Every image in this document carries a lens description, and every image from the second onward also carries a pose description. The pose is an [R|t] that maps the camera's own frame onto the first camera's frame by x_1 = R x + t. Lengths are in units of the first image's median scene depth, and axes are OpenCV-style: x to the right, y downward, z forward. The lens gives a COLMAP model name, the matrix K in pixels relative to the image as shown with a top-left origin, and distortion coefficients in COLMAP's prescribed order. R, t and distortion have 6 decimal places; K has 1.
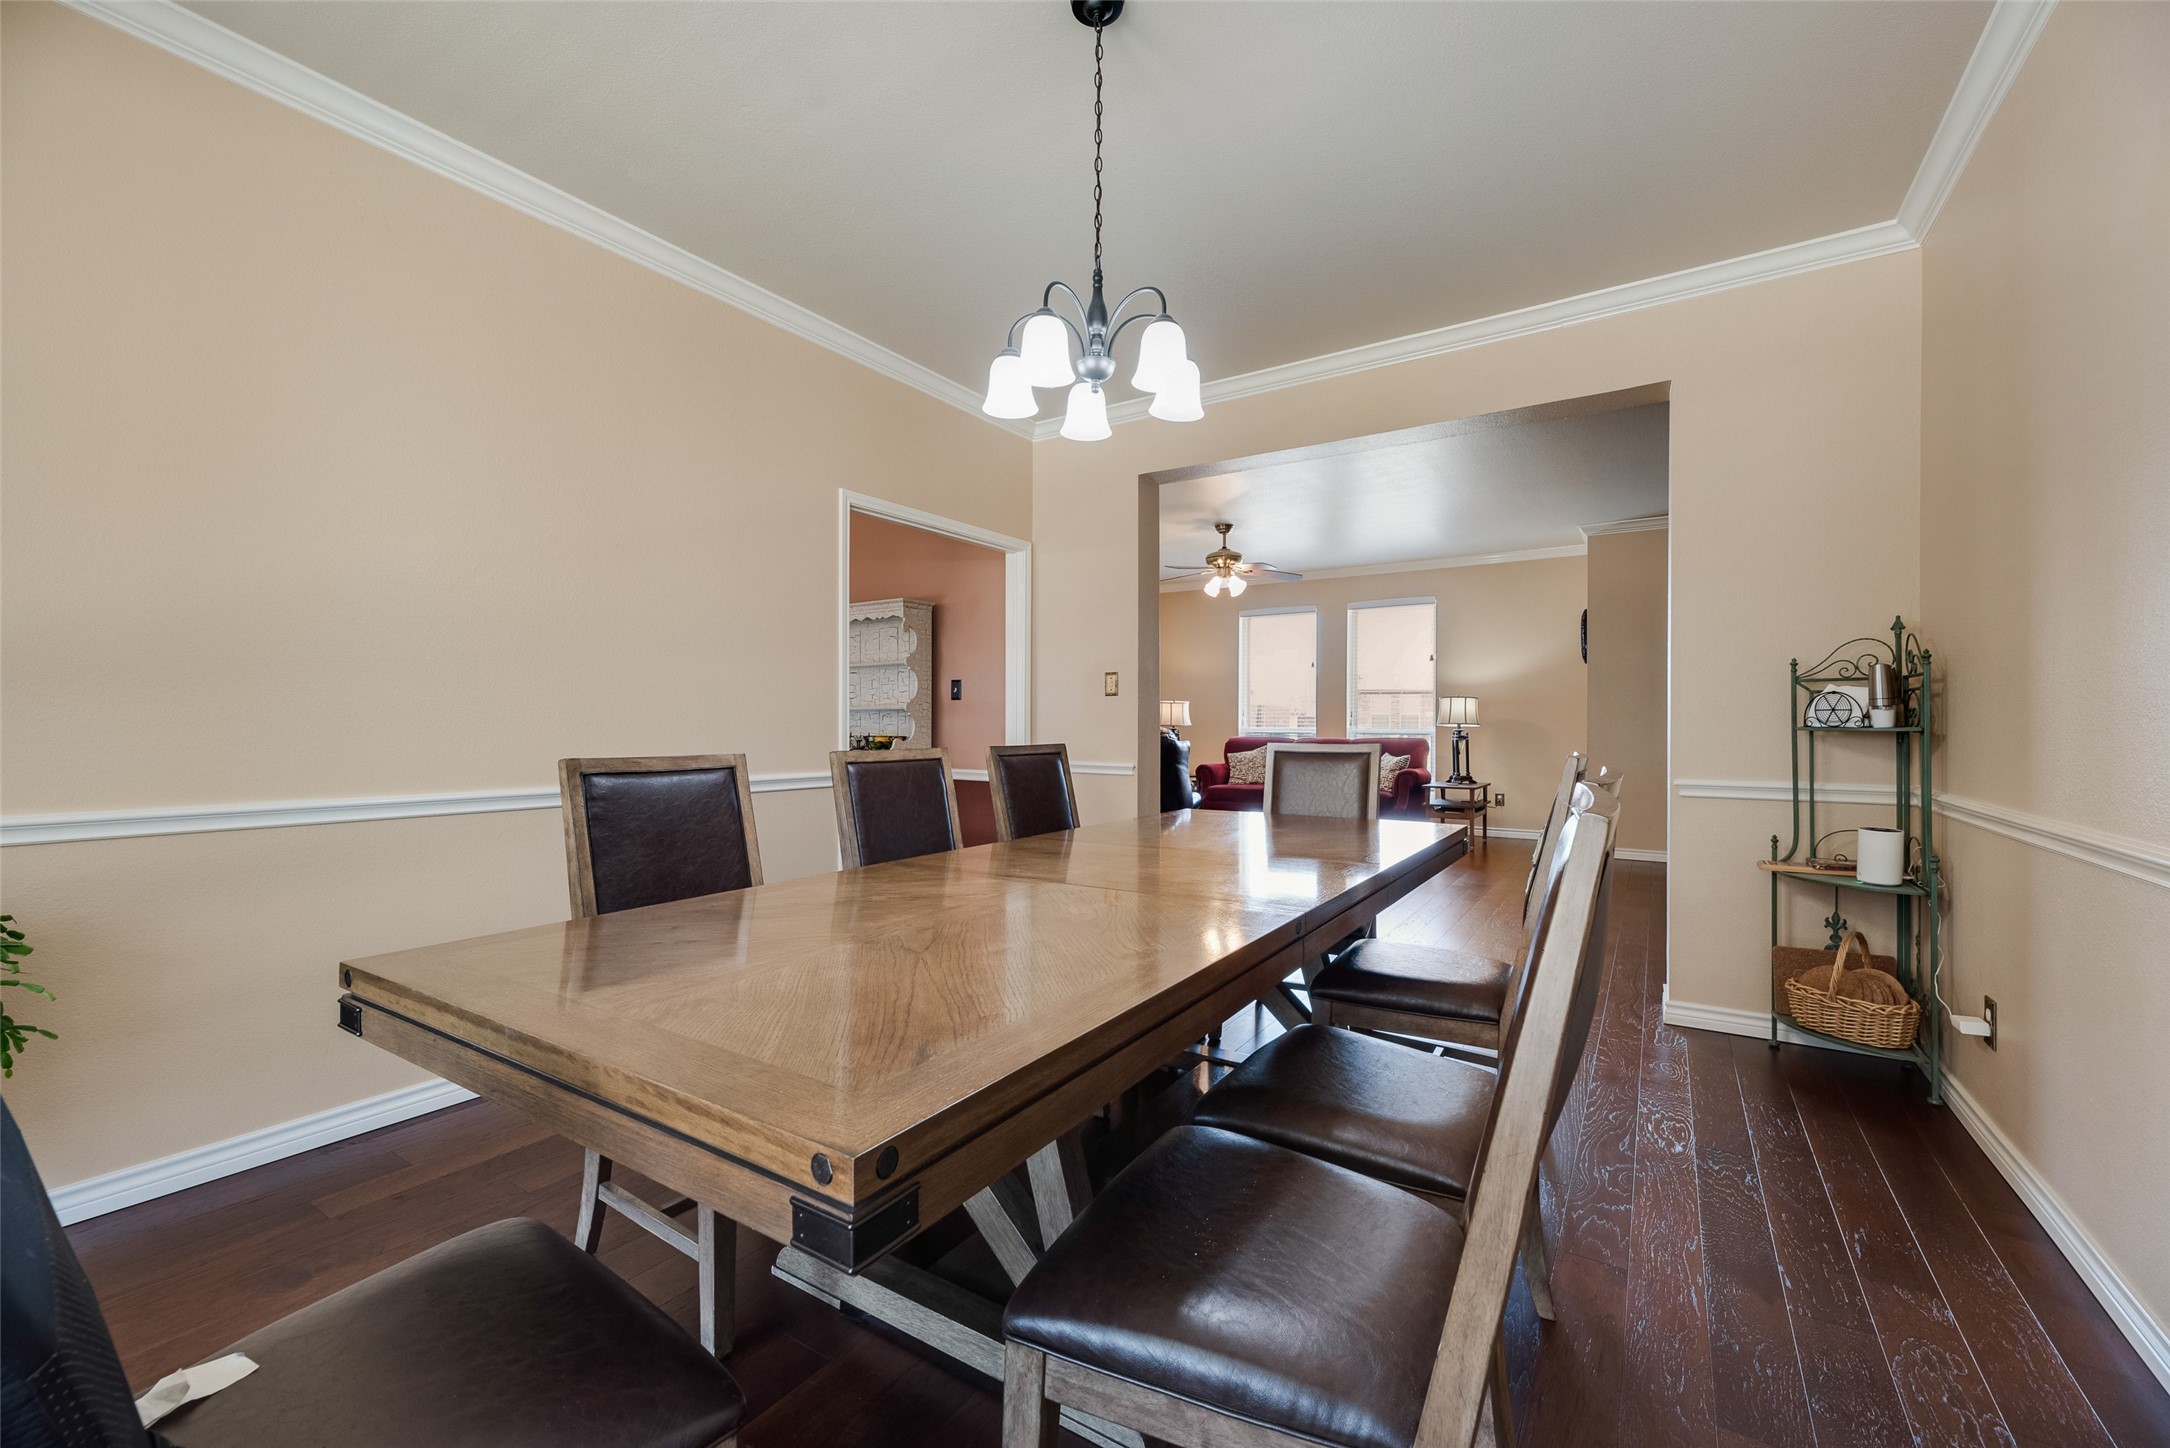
lens RADIAL K [[879.9, 0, 1089.6], [0, 879.9, 719.1], [0, 0, 1]] dist [0.002206, -0.000501]
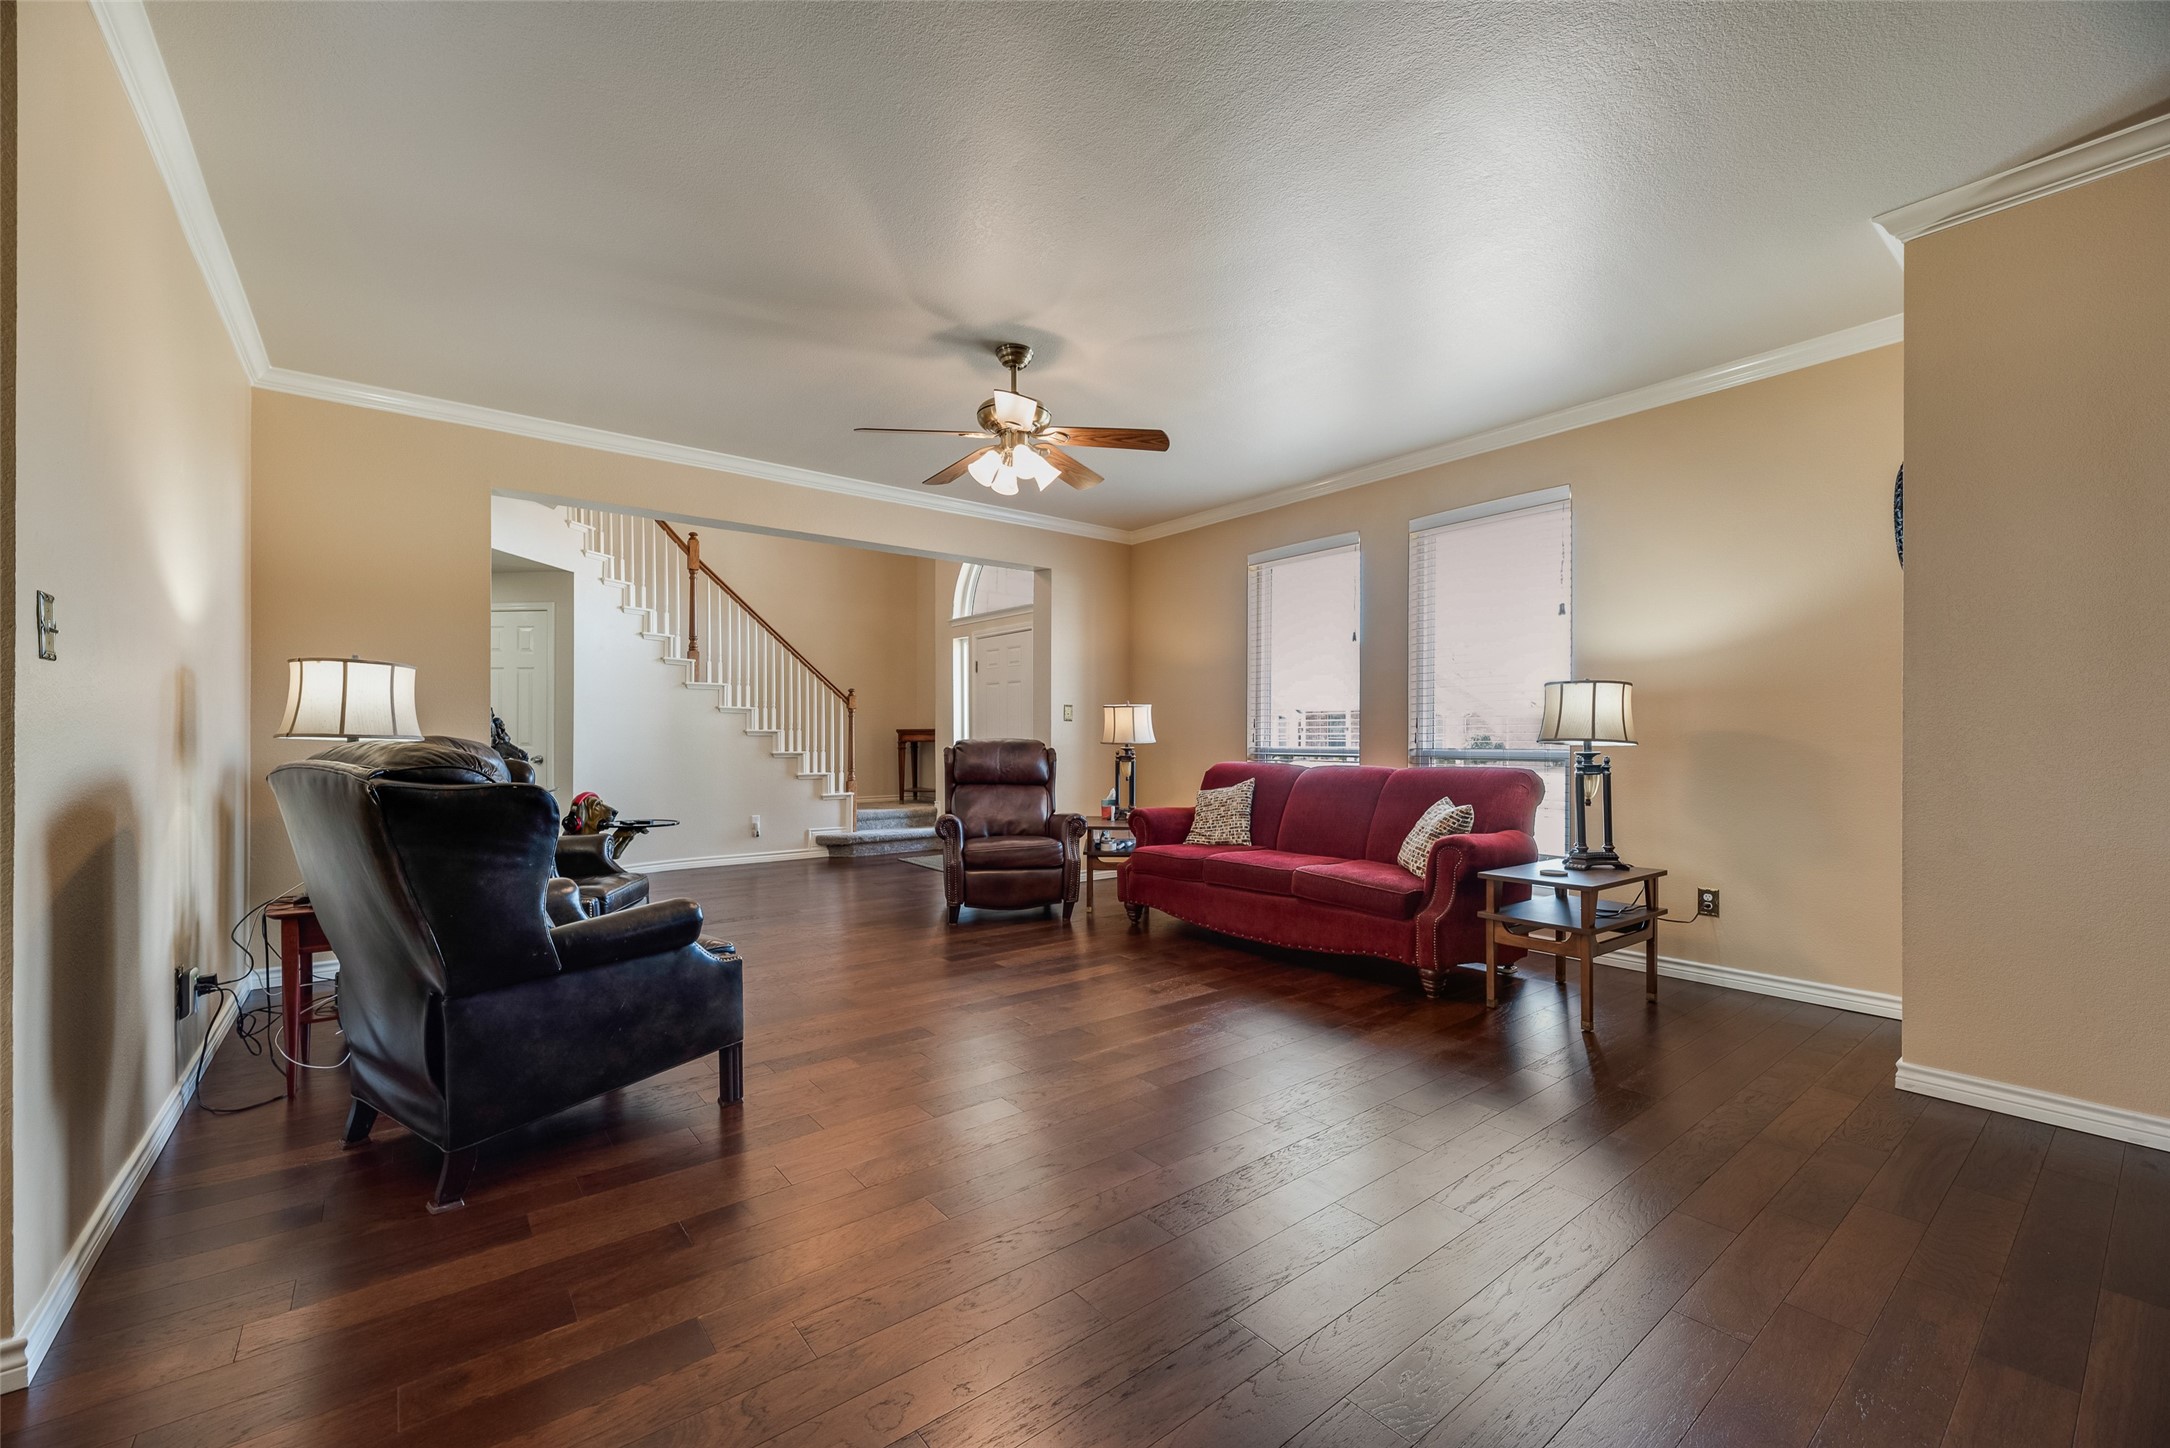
lens RADIAL K [[879.9, 0, 1080.2], [0, 879.9, 738.9], [0, 0, 1]] dist [0.002206, -0.000501]
pose [[0.944380, 0.001866, -0.328852, 0.316166], [-0.003014, 0.999991, -0.002980, 0.006959], [0.328844, 0.003806, 0.944377, 0.466996]]
